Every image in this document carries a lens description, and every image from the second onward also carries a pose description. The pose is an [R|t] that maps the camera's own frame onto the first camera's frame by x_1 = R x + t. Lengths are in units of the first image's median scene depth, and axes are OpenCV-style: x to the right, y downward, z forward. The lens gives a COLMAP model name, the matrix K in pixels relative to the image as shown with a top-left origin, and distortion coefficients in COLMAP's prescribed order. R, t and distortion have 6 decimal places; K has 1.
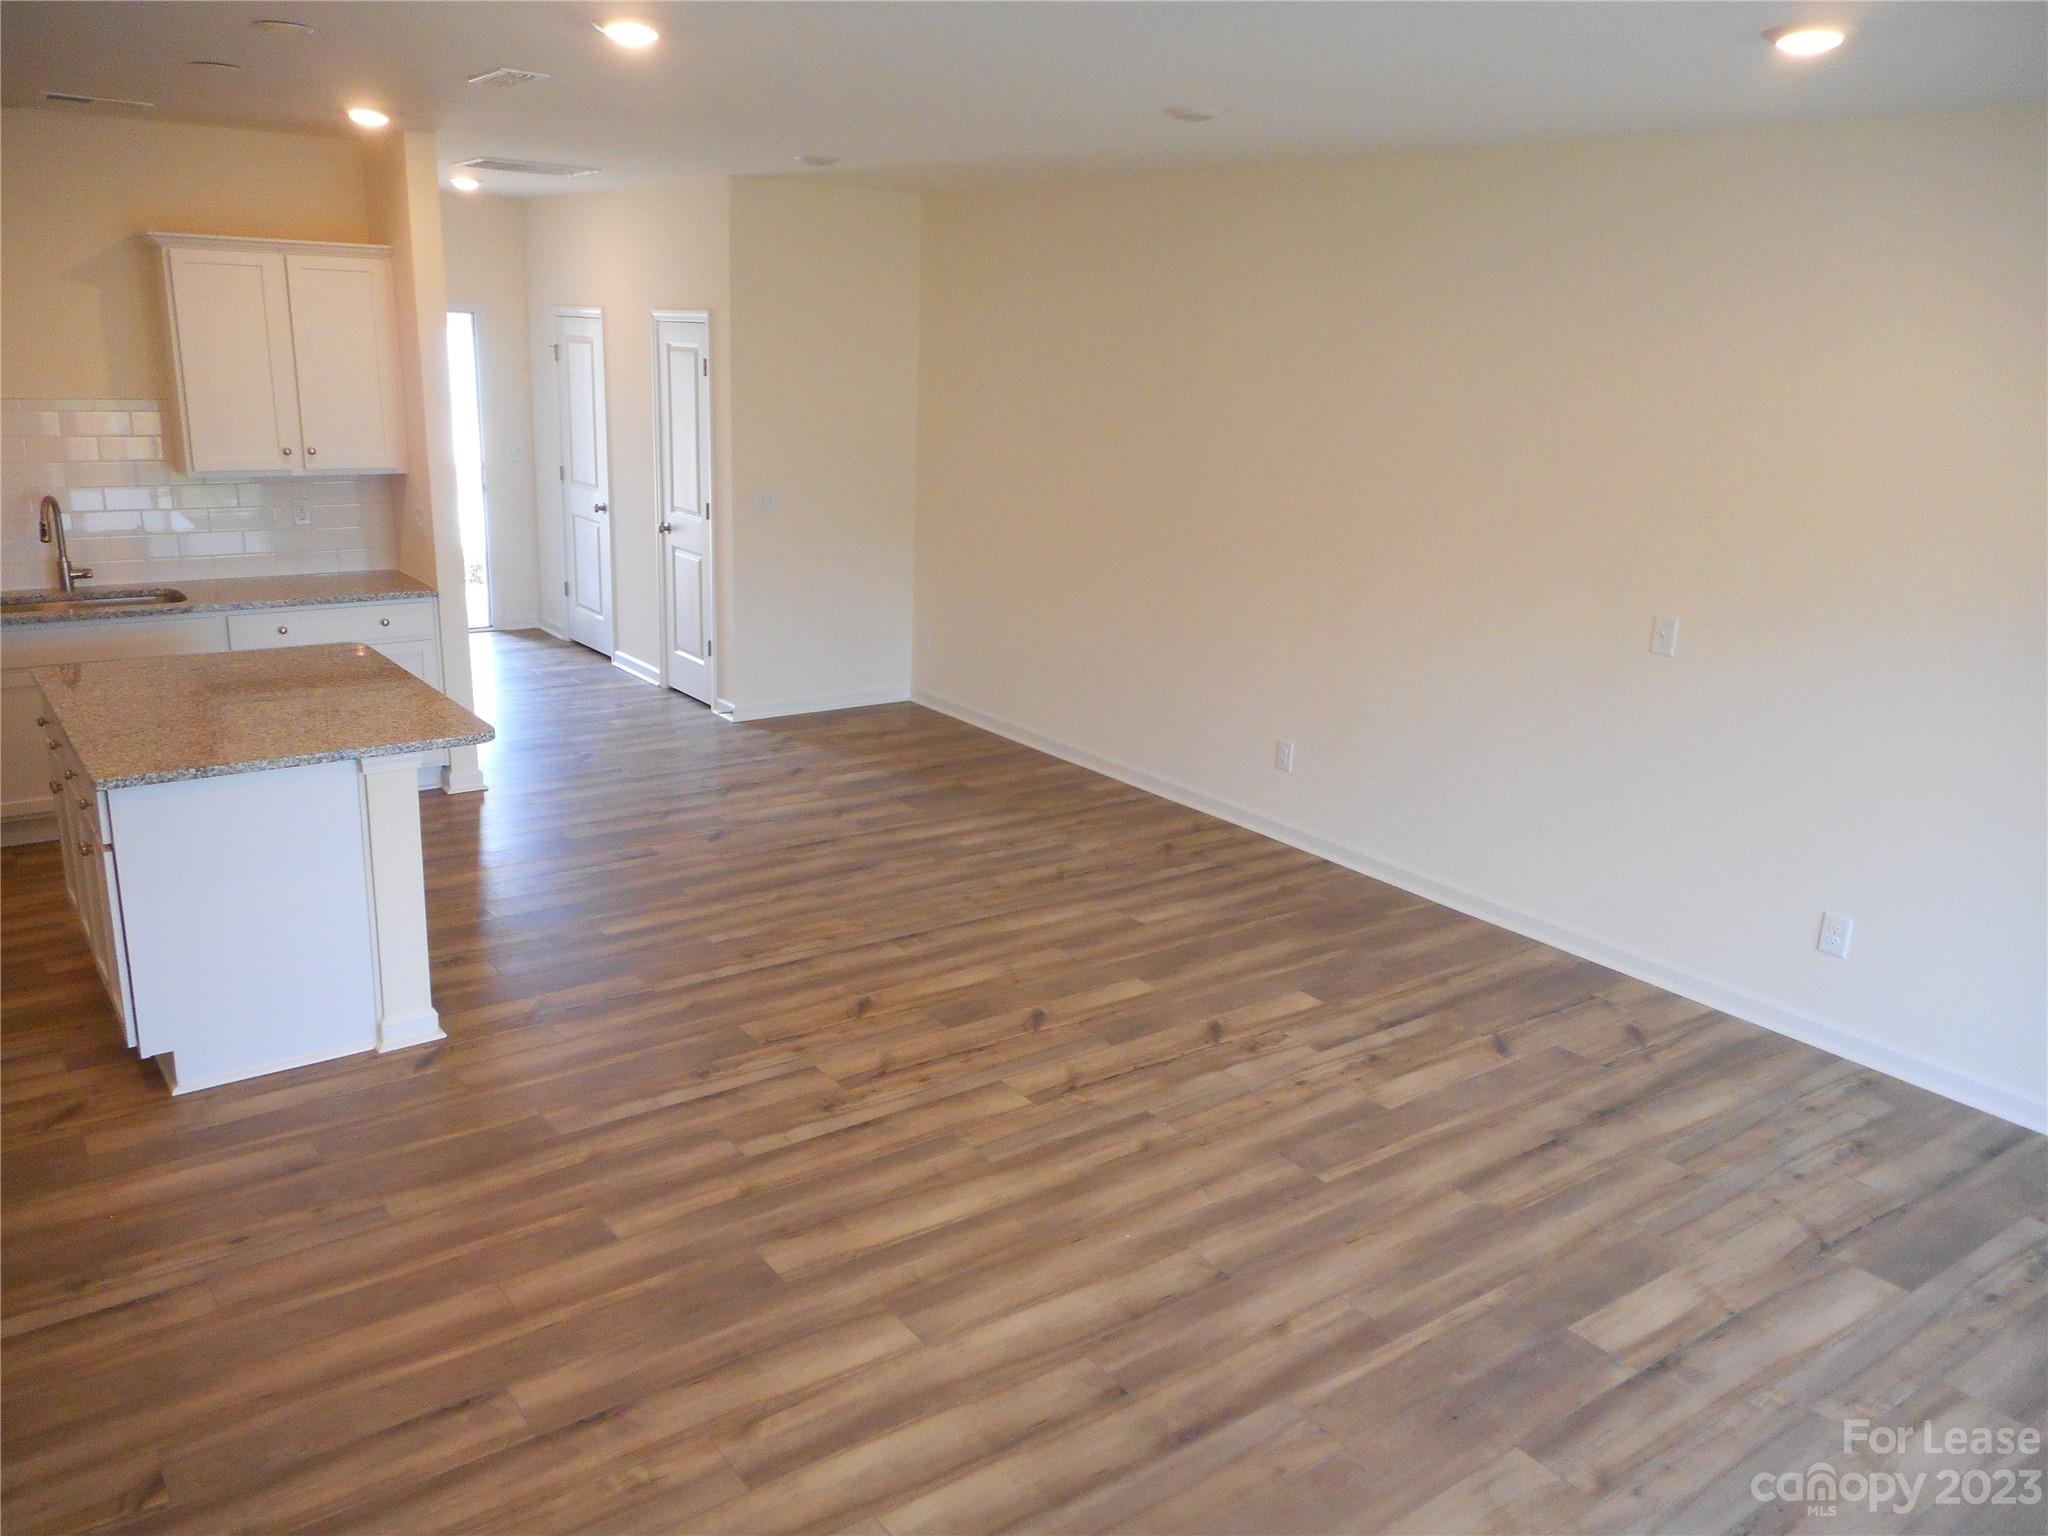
lens RADIAL K [[1556.8, 0, 1024.0], [0, 1556.8, 768.0], [0, 0, 1]] dist [0.007389, 0.006129]
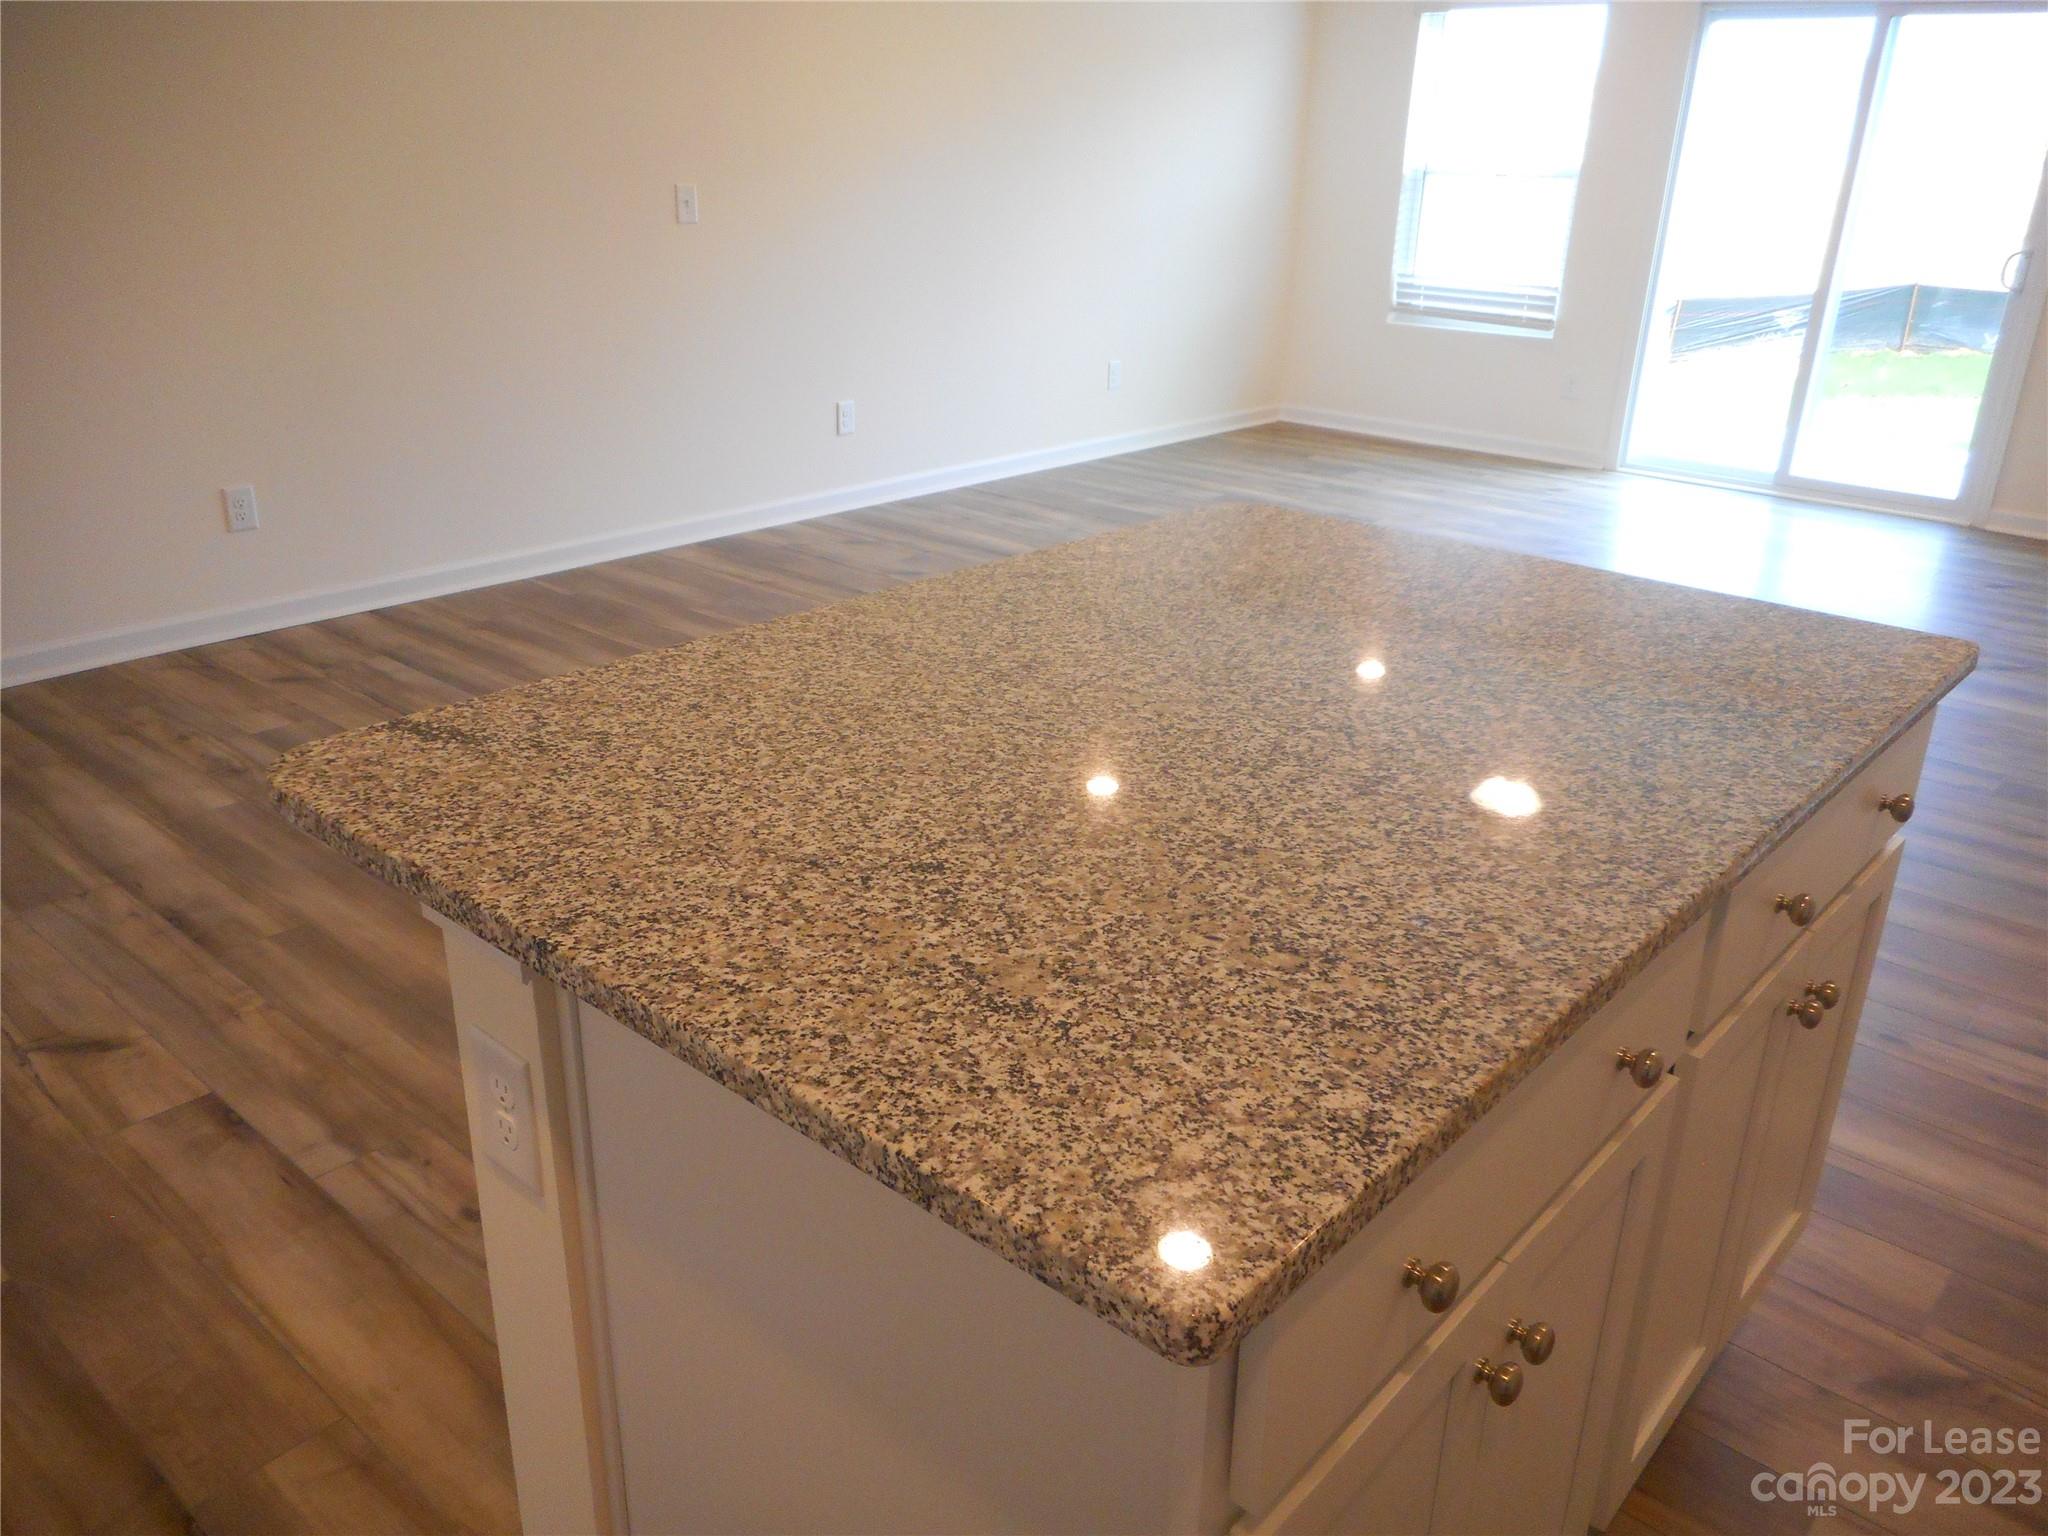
lens RADIAL K [[1556.8, 0, 1024.0], [0, 1556.8, 768.0], [0, 0, 1]] dist [0.007389, 0.006129]
pose [[-0.224152, -0.397355, 0.889868, -0.554030], [0.240207, 0.862405, 0.445599, -0.130061], [-0.944487, 0.313635, -0.097862, 0.771468]]
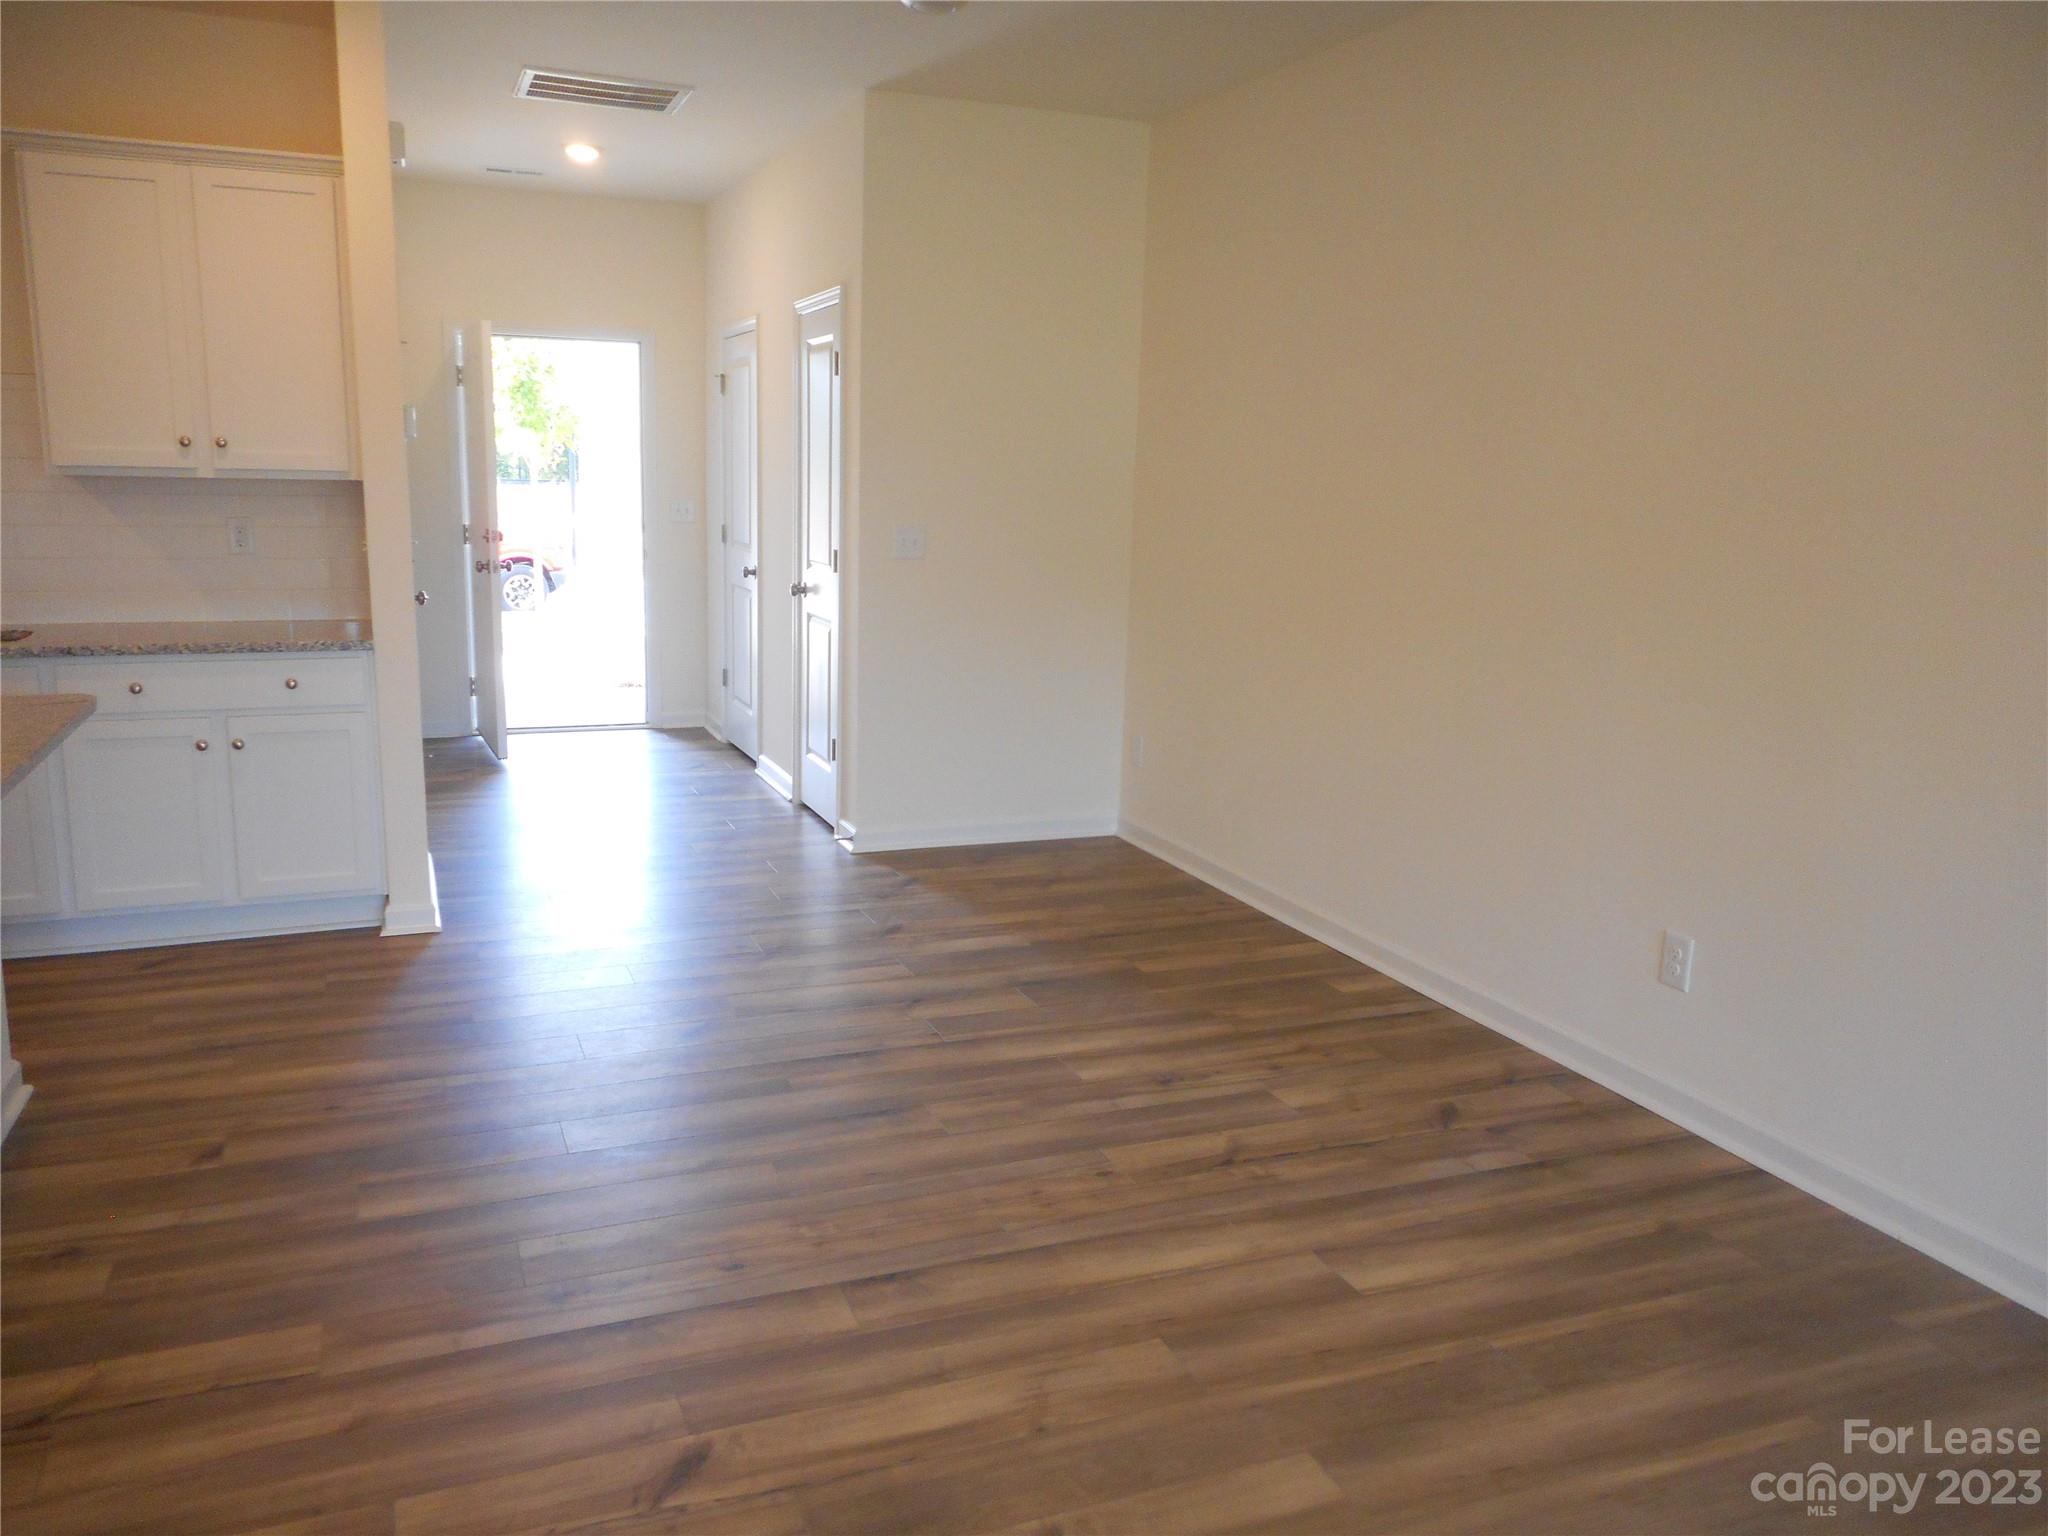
lens RADIAL K [[1560.3, 0, 1035.0], [0, 1560.3, 730.7], [0, 0, 1]] dist [0.059516, 0.001972]
pose [[0.971507, 0.030116, -0.235088, 0.076068], [-0.056789, 0.992579, -0.107528, -0.015923], [0.230105, 0.117815, 0.966008, 0.397118]]
